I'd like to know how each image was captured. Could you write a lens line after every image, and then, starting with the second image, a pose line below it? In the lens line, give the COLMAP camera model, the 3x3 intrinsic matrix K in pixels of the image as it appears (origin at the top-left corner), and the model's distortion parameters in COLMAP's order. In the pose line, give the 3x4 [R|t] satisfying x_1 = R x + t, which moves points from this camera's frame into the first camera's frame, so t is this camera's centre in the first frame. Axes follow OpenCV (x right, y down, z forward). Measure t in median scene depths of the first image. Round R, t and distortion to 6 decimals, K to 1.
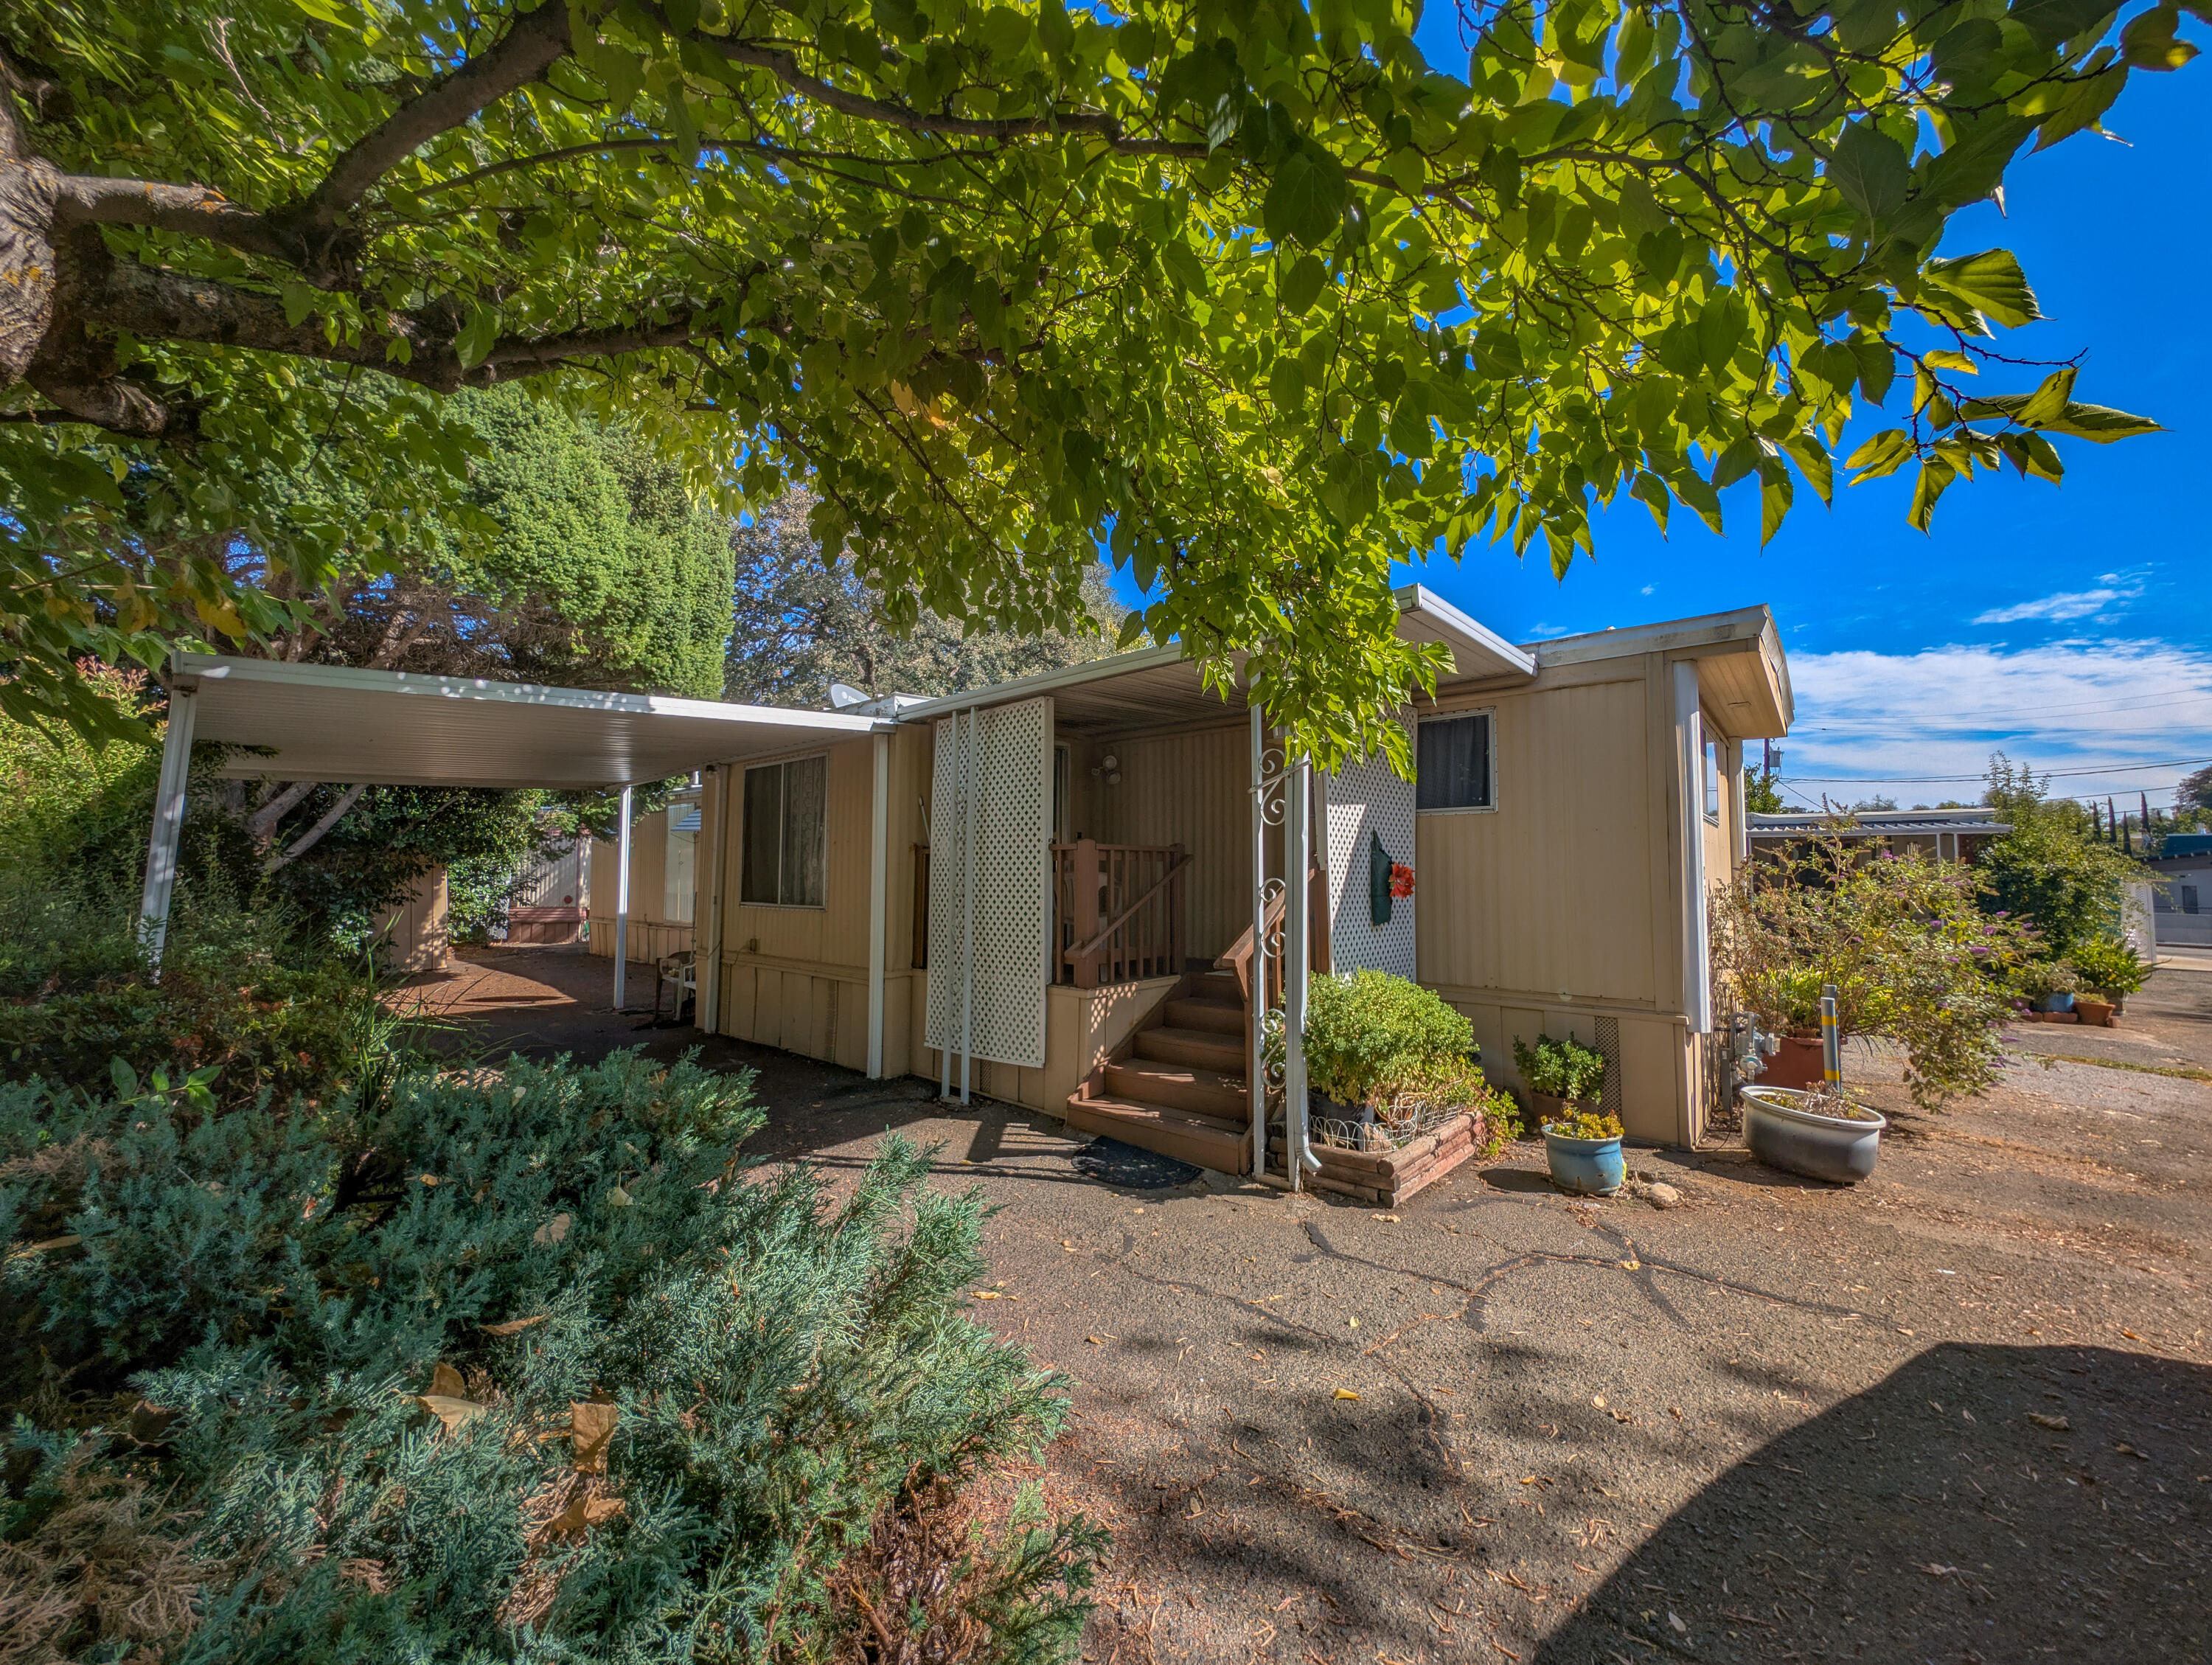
lens RADIAL K [[829.4, 0, 1106.0], [0, 829.4, 821.9], [0, 0, 1]] dist [0.001383, -0.001410]
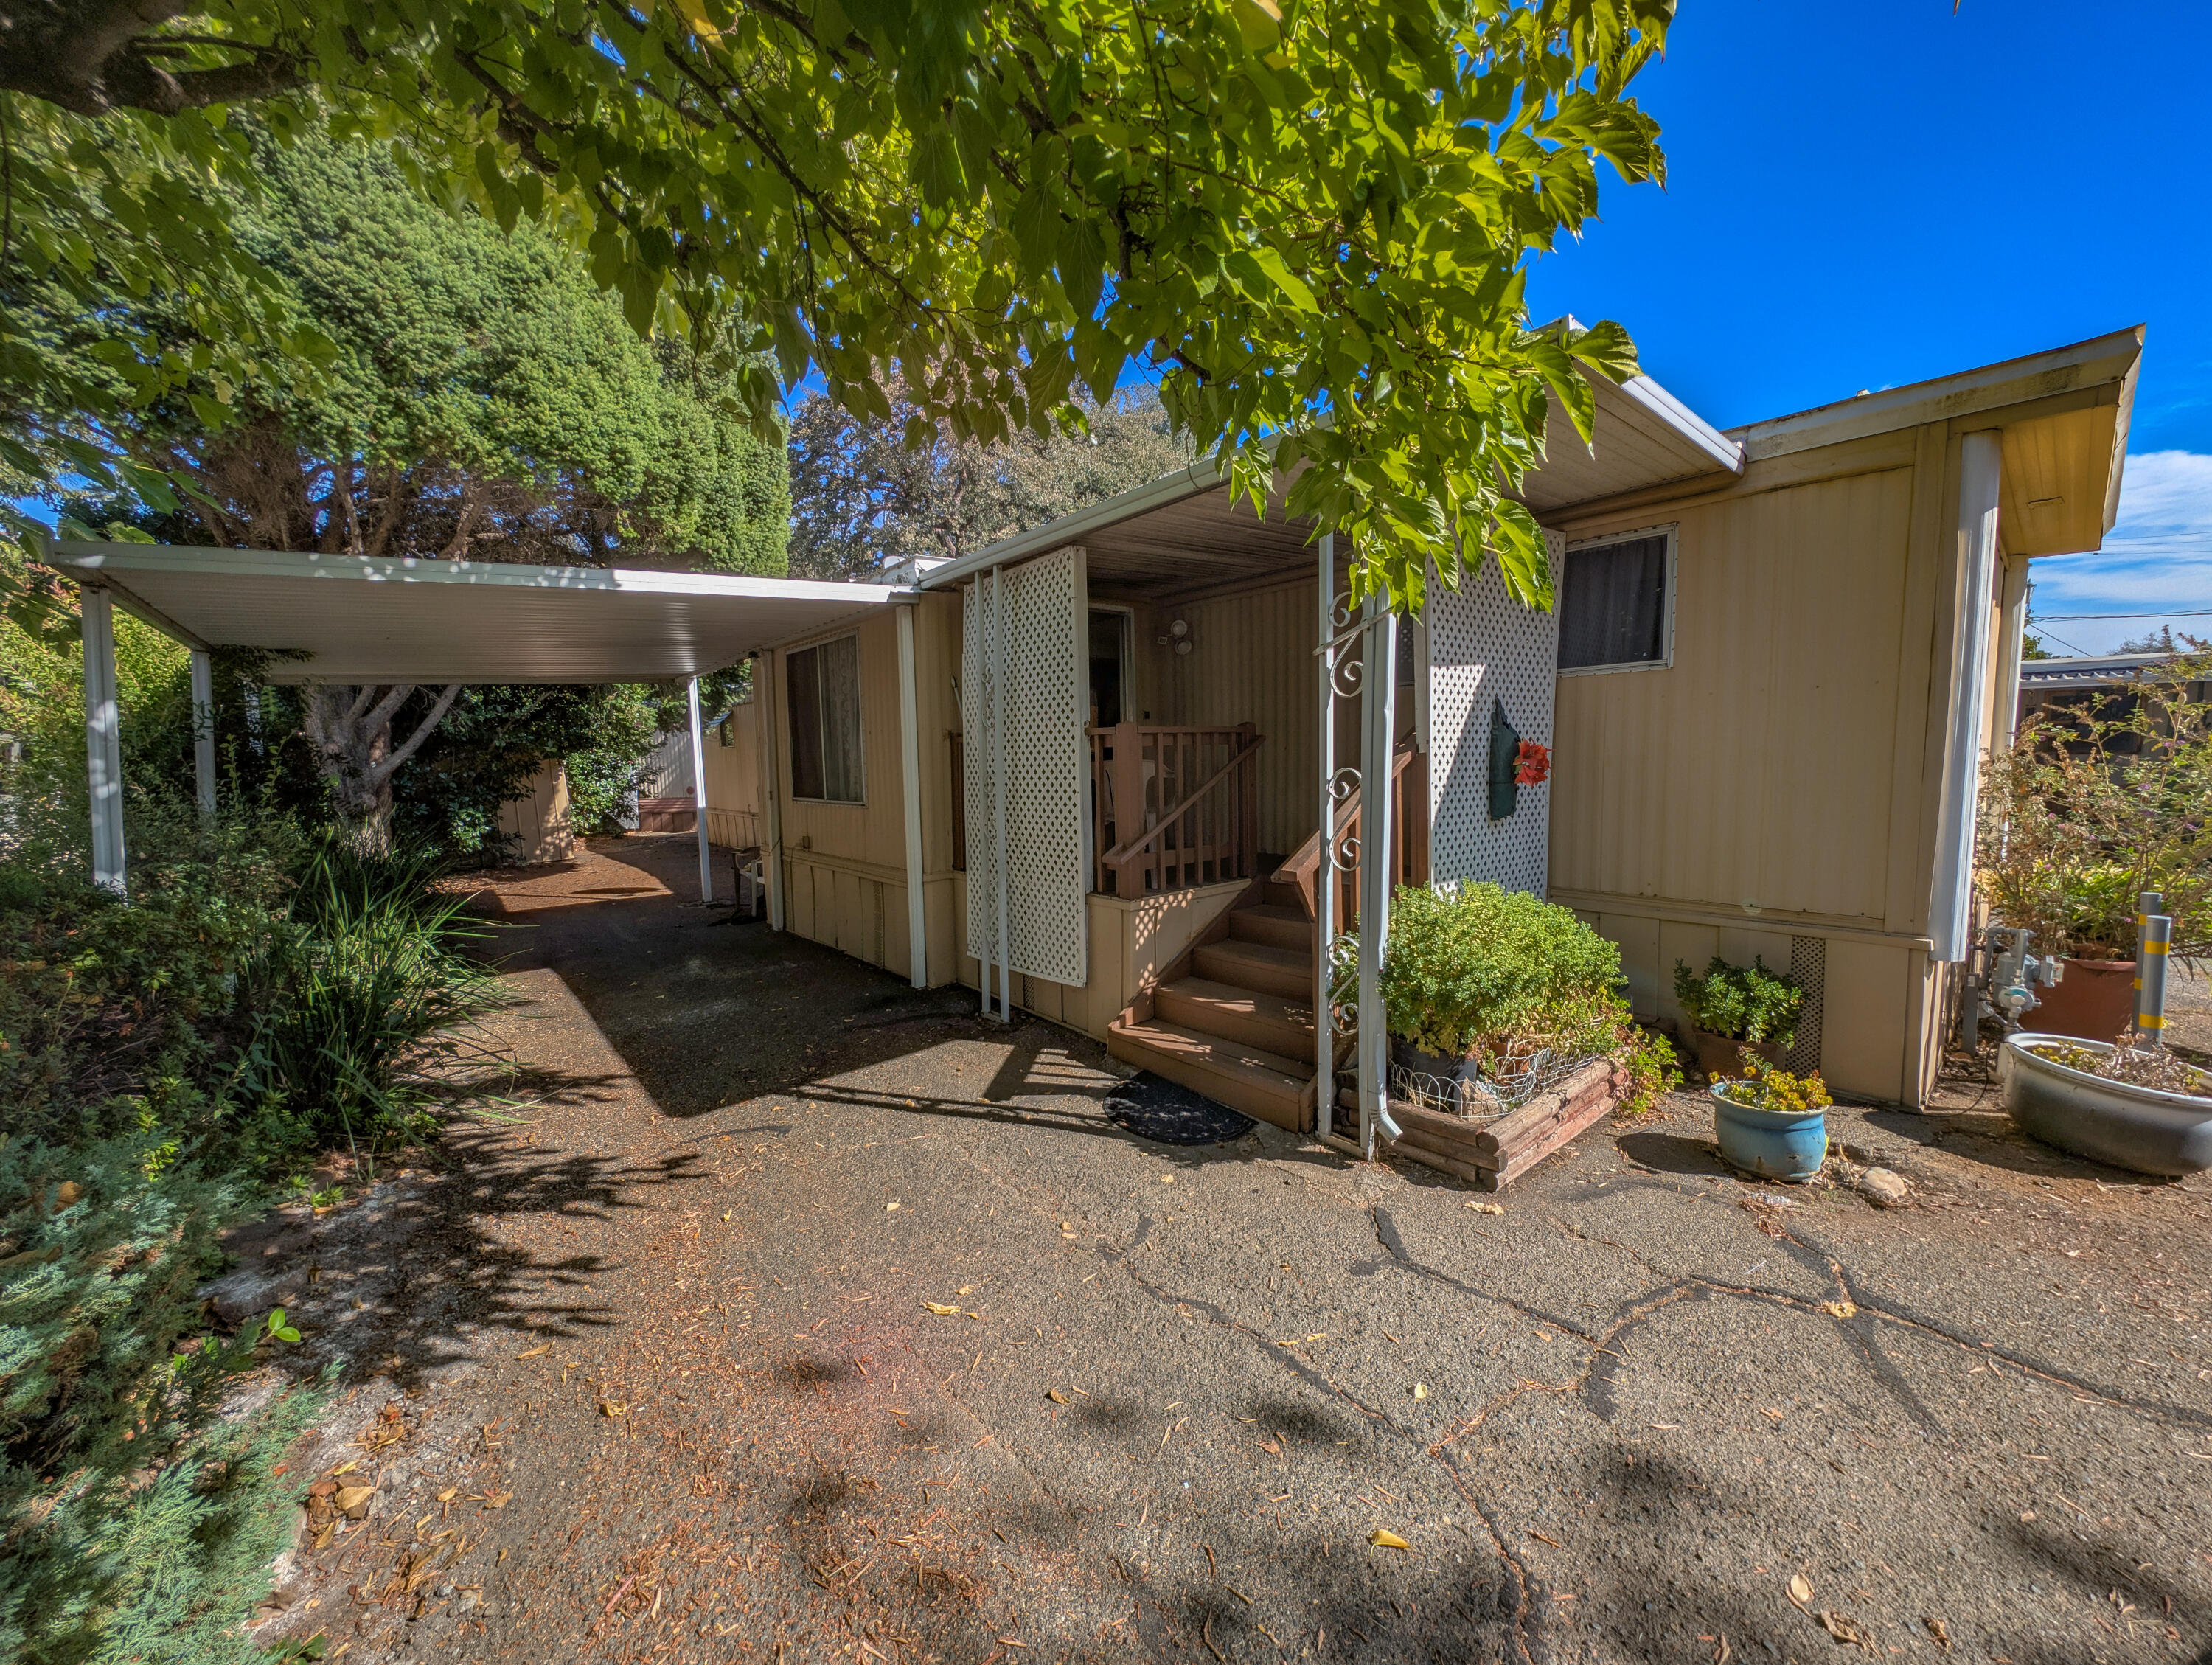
lens RADIAL K [[829.4, 0, 1107.5], [0, 829.4, 824.9], [0, 0, 1]] dist [0.001383, -0.001410]
pose [[0.989724, -0.011861, -0.142498, 0.075151], [0.033060, 0.988533, 0.147341, 0.000644], [0.139117, -0.150538, 0.978767, 0.179093]]
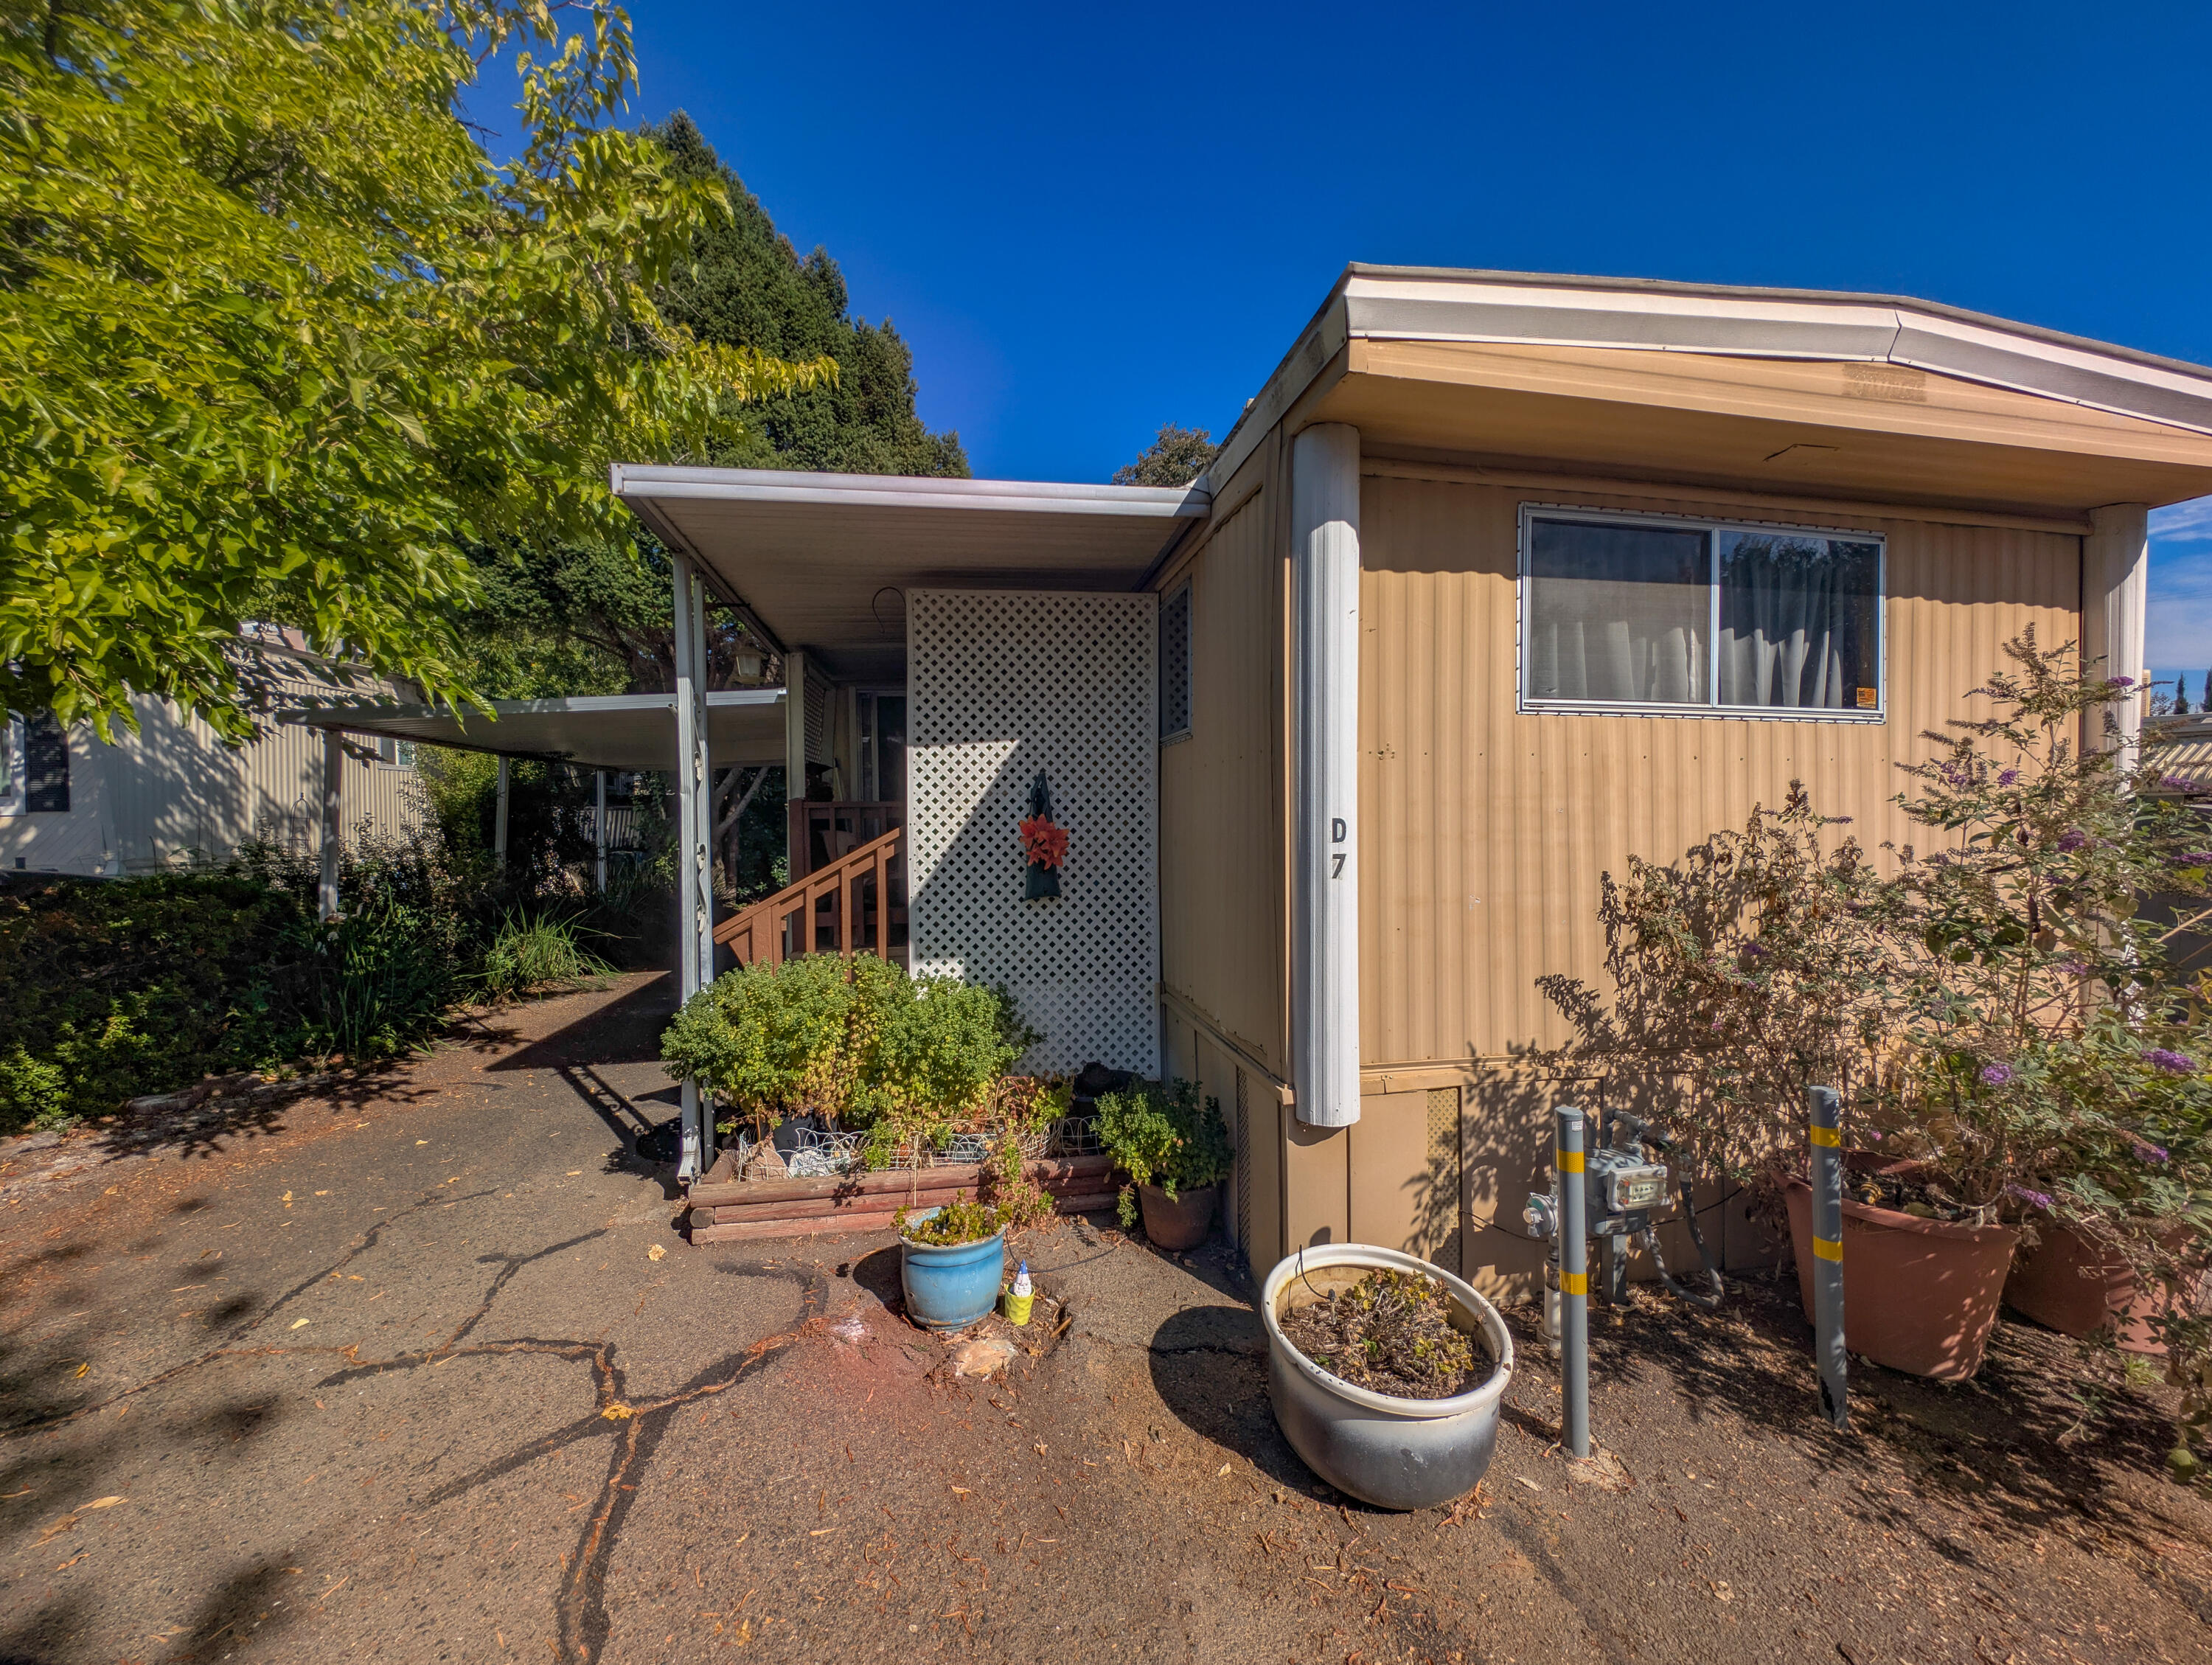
lens RADIAL K [[829.4, 0, 1103.6], [0, 829.4, 828.8], [0, 0, 1]] dist [0.001383, -0.001410]
pose [[0.788908, -0.006508, -0.614477, 0.854944], [0.051014, 0.997186, 0.054935, 0.021716], [0.612390, -0.074686, 0.787020, 0.463232]]
